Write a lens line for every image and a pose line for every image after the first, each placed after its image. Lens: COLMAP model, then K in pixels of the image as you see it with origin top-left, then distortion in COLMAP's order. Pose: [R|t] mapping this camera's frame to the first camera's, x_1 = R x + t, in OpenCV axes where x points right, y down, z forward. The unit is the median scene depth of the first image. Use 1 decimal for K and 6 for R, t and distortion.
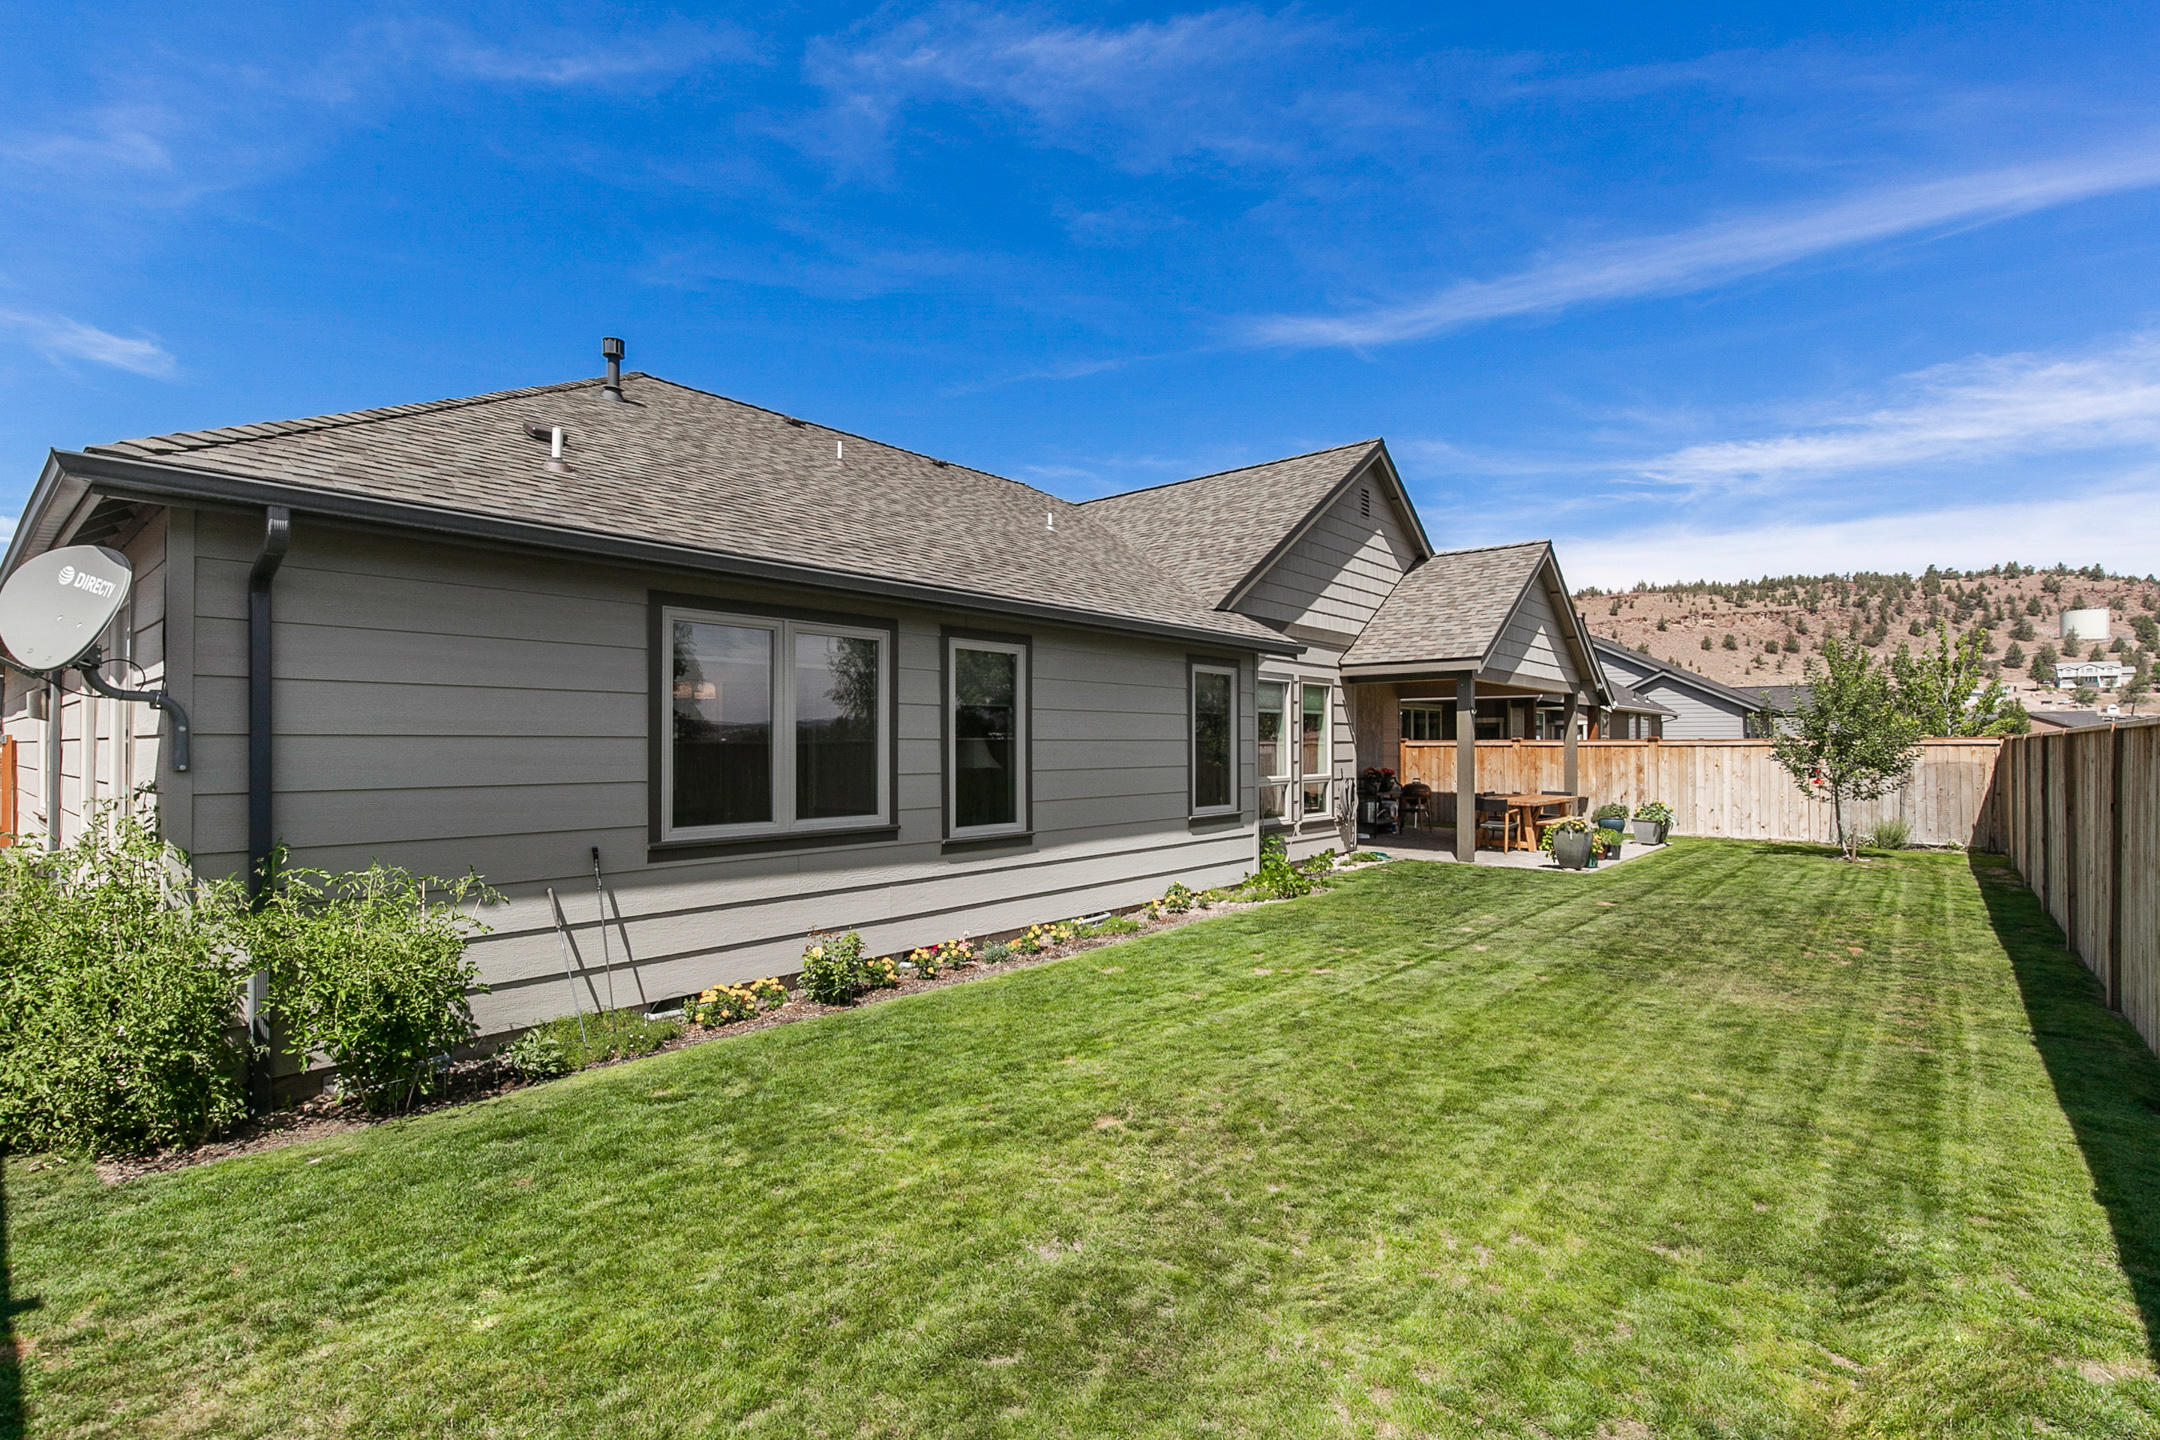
lens RADIAL K [[997.5, 0, 1076.5], [0, 997.5, 689.0], [0, 0, 1]] dist [0.014702, -0.000322]
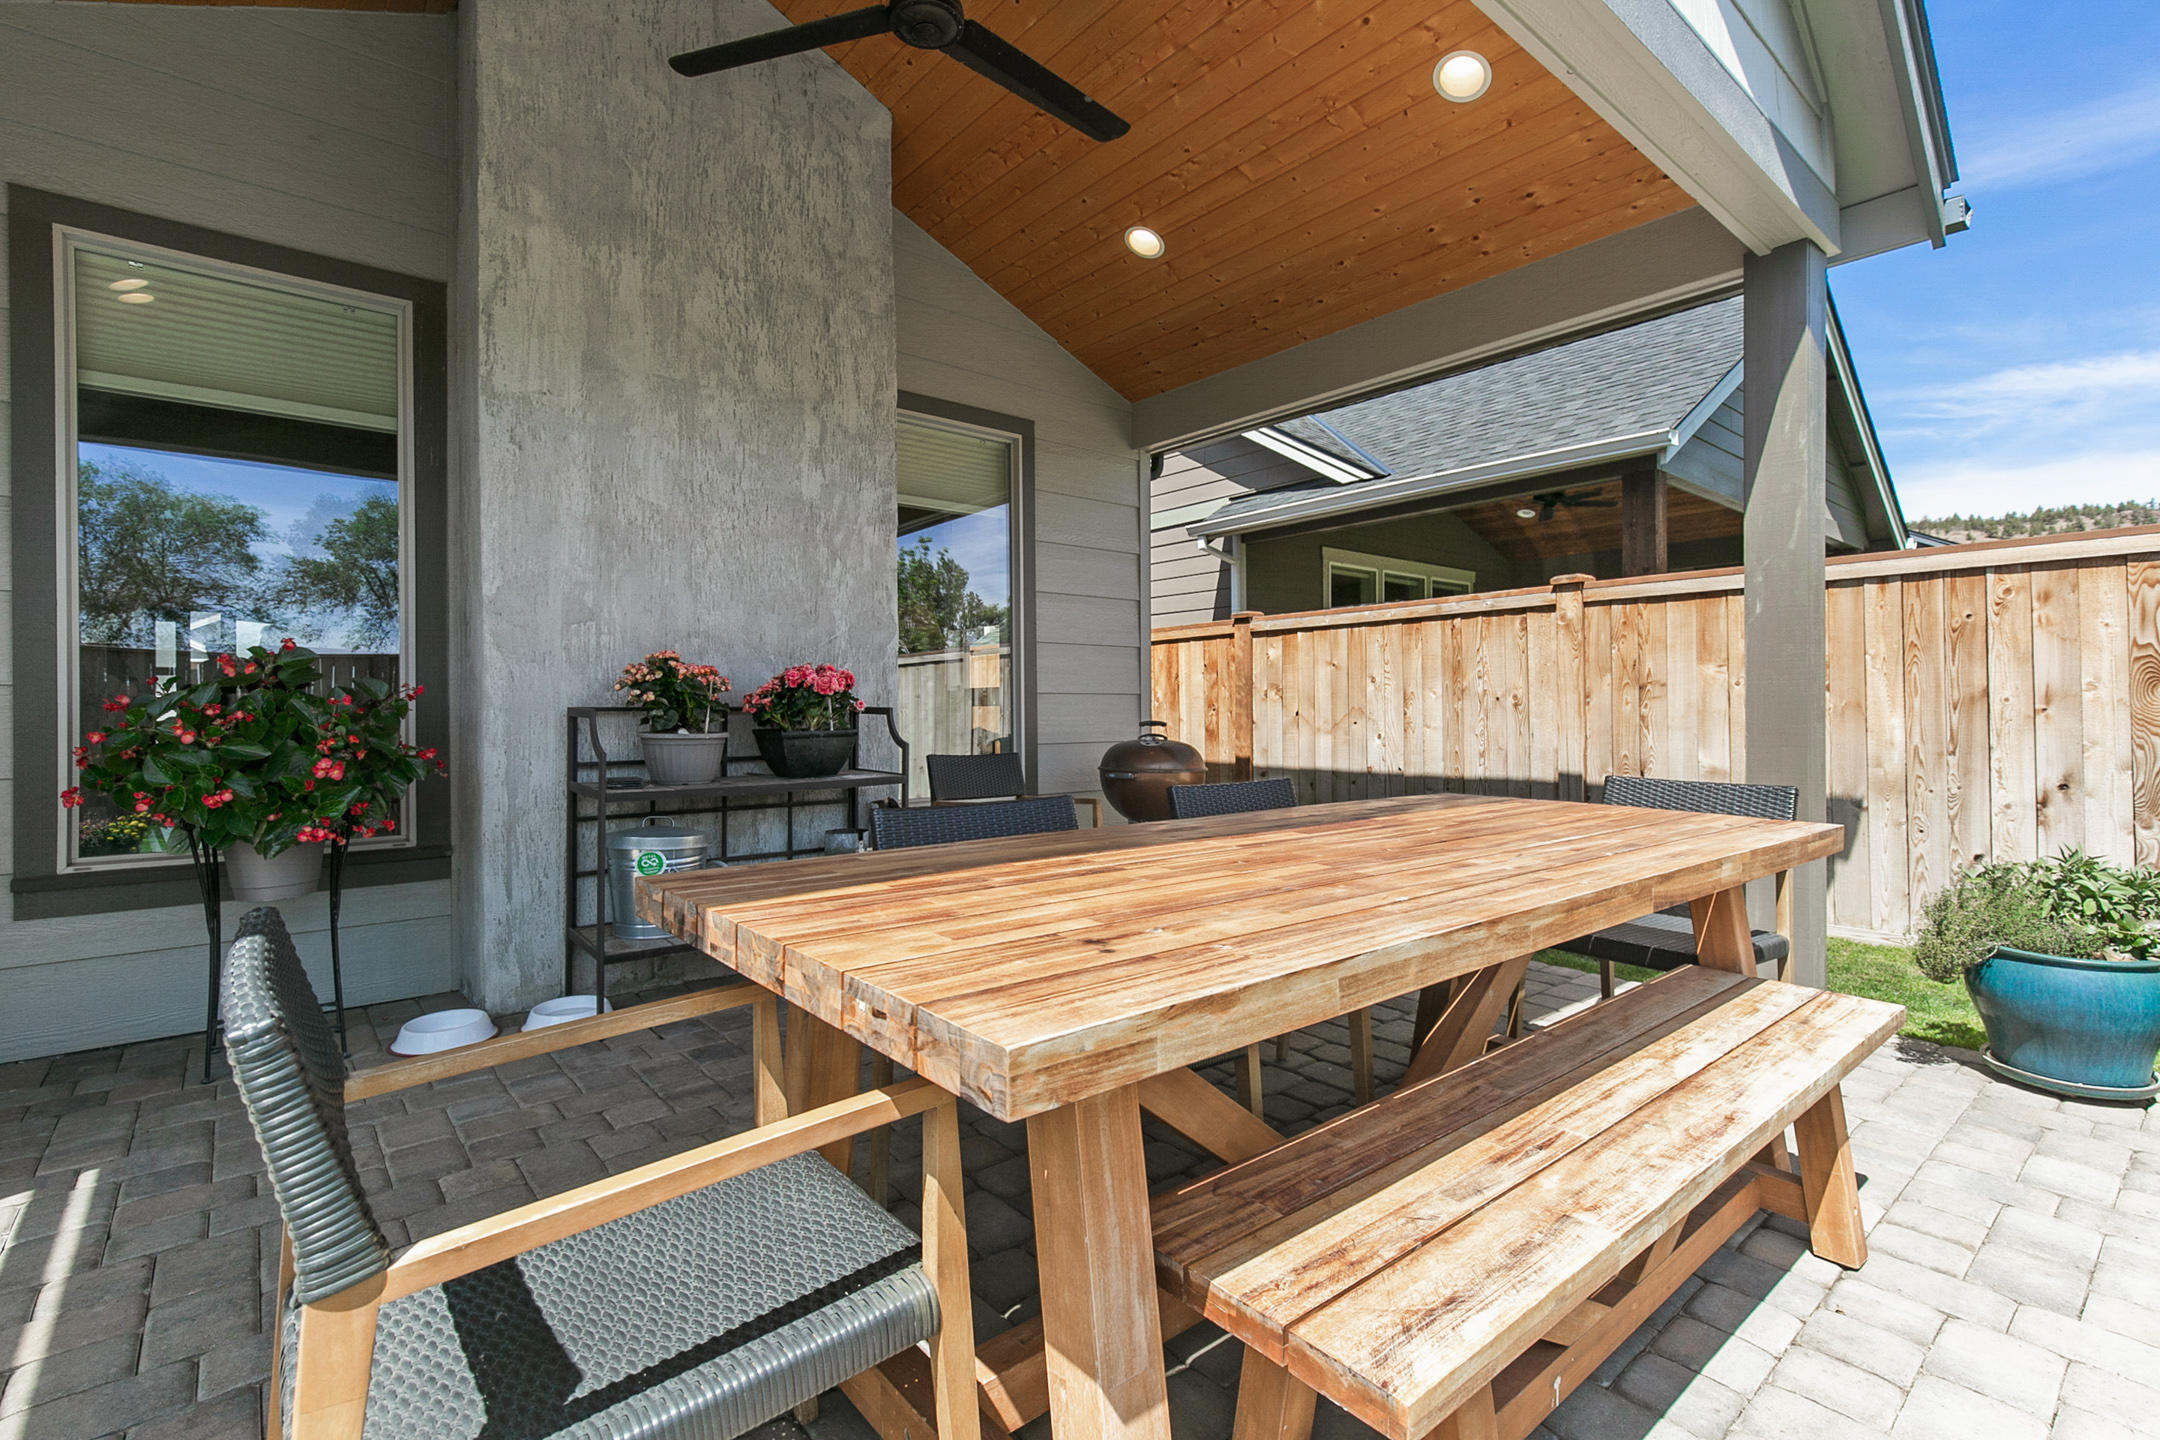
lens RADIAL K [[975.7, 0, 1080.1], [0, 975.7, 715.8], [0, 0, 1]] dist [0.004714, -0.000481]
pose [[0.986575, -0.003270, -0.163278, 0.350969], [0.013024, 0.998190, 0.058705, 0.069889], [0.162790, -0.060043, 0.984832, 0.711846]]
